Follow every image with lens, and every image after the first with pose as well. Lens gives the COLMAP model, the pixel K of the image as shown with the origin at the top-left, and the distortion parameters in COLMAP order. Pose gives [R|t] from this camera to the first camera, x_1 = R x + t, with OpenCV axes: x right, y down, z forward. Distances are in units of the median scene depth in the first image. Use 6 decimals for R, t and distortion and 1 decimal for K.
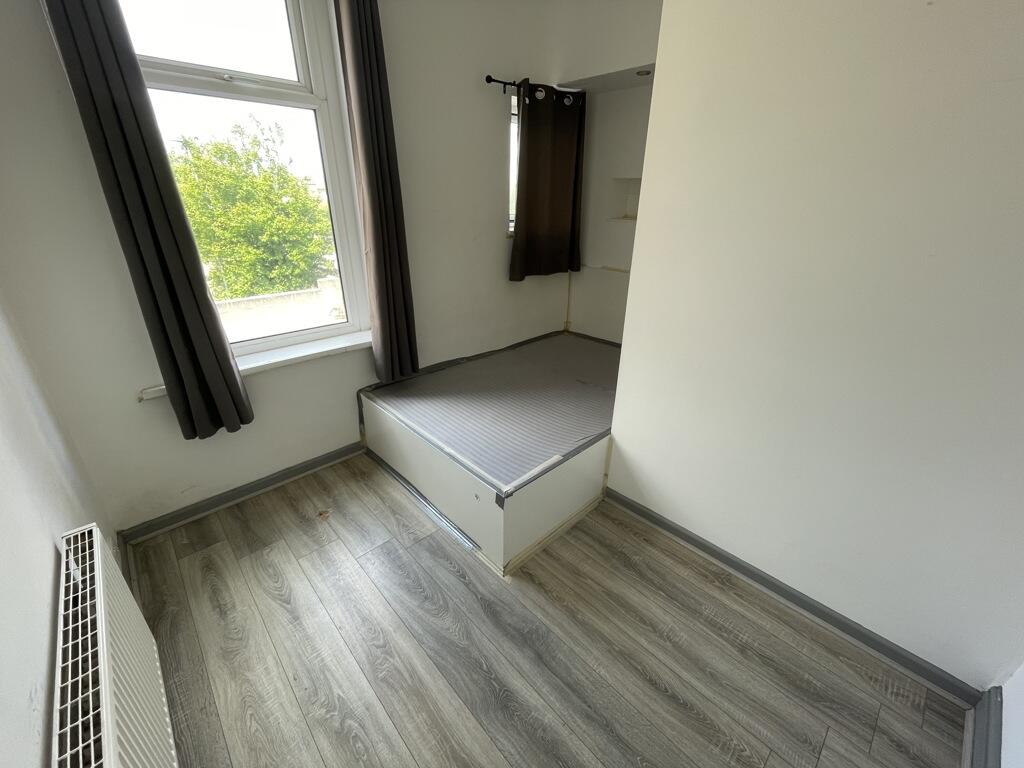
lens RADIAL K [[419.8, 0, 507.1], [0, 419.8, 384.7], [0, 0, 1]] dist [-0.001268, -0.000031]
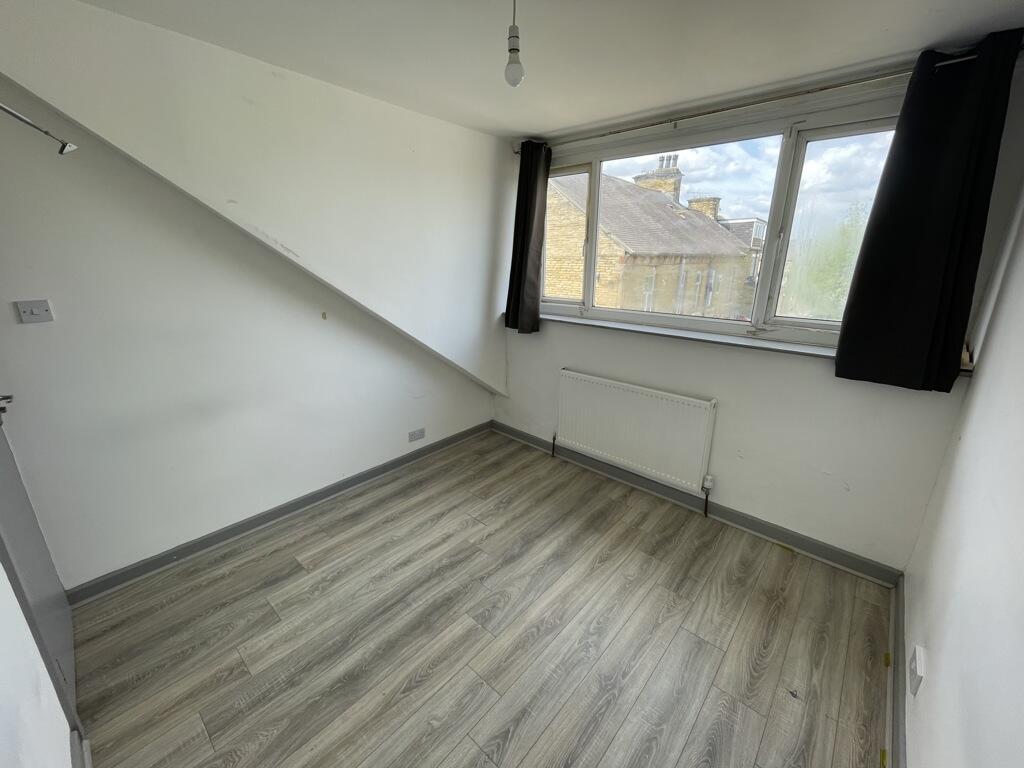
lens RADIAL K [[419.8, 0, 514.8], [0, 419.8, 387.1], [0, 0, 1]] dist [-0.001268, -0.000031]
pose [[-0.106606, -0.290790, 0.950829, -1.243312], [0.417141, 0.854973, 0.308244, -0.391447], [-0.902568, 0.429490, 0.030155, 0.703298]]
